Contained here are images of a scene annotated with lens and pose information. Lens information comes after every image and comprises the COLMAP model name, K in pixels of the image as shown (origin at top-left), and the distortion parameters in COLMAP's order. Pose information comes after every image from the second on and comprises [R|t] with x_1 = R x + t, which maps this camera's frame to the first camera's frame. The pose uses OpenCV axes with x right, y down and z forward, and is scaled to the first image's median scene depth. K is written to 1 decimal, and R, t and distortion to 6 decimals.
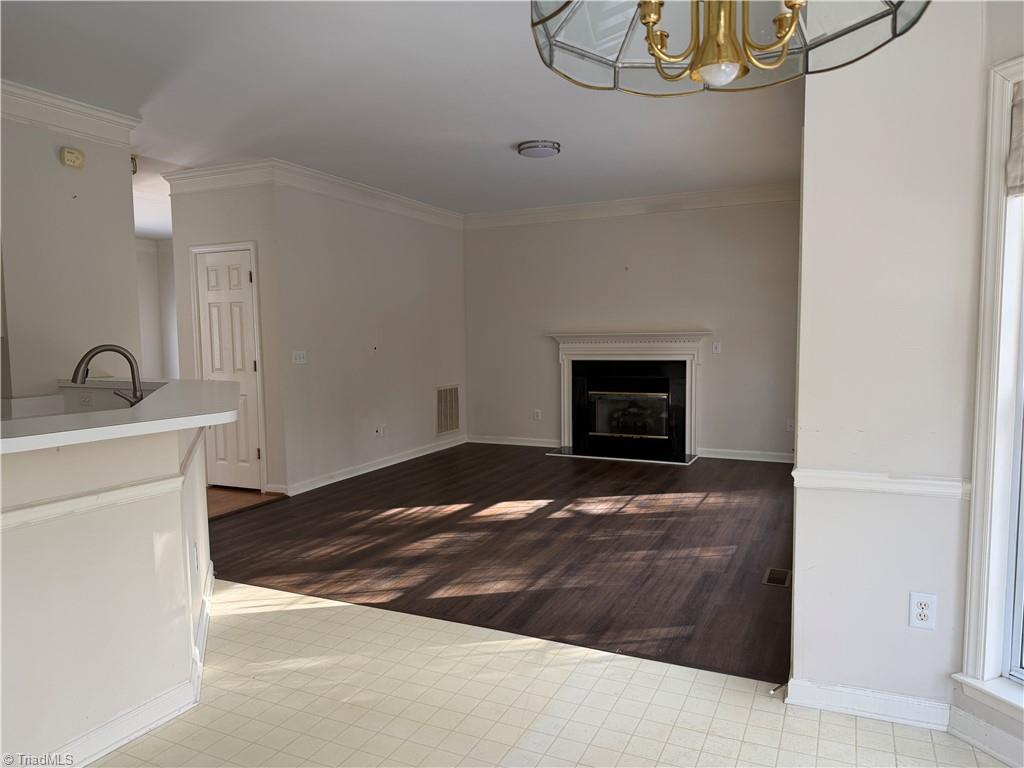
lens RADIAL K [[722.5, 0, 512.0], [0, 722.5, 384.0], [0, 0, 1]] dist [-0.007989, -0.004417]
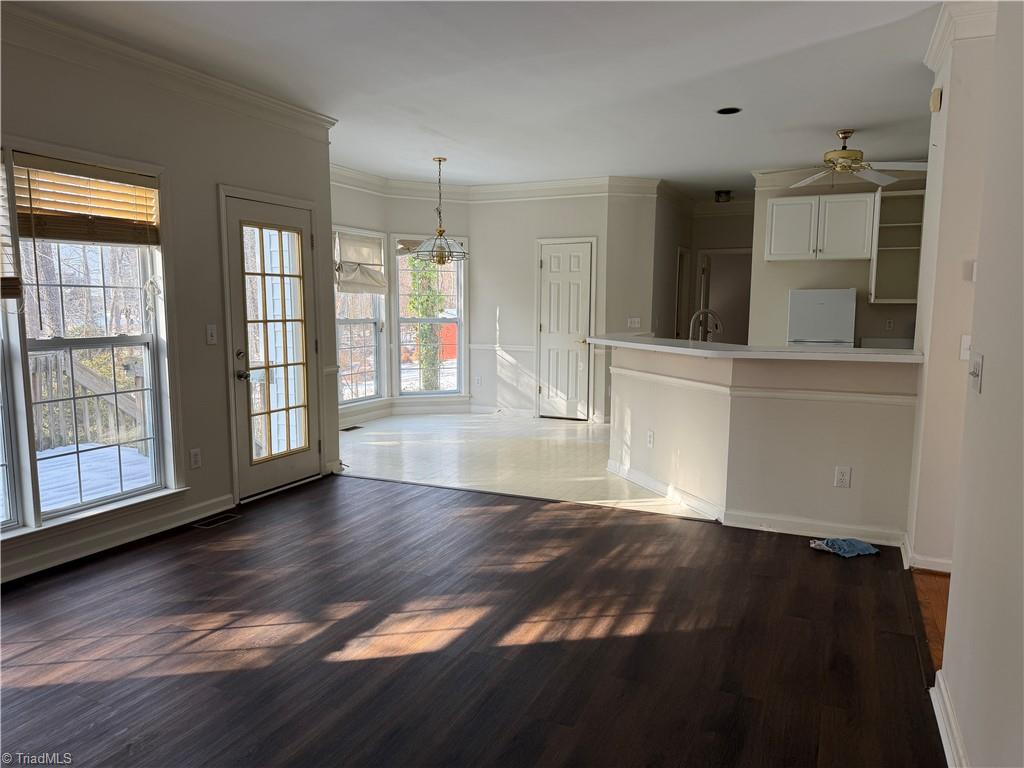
lens RADIAL K [[707.7, 0, 512.0], [0, 707.7, 384.0], [0, 0, 1]] dist [0.039984, -0.001100]
pose [[-0.999979, 0.005799, -0.002750, -0.069694], [0.005142, 0.980313, 0.197383, -0.116994], [0.003840, 0.197365, -0.980323, 1.529030]]
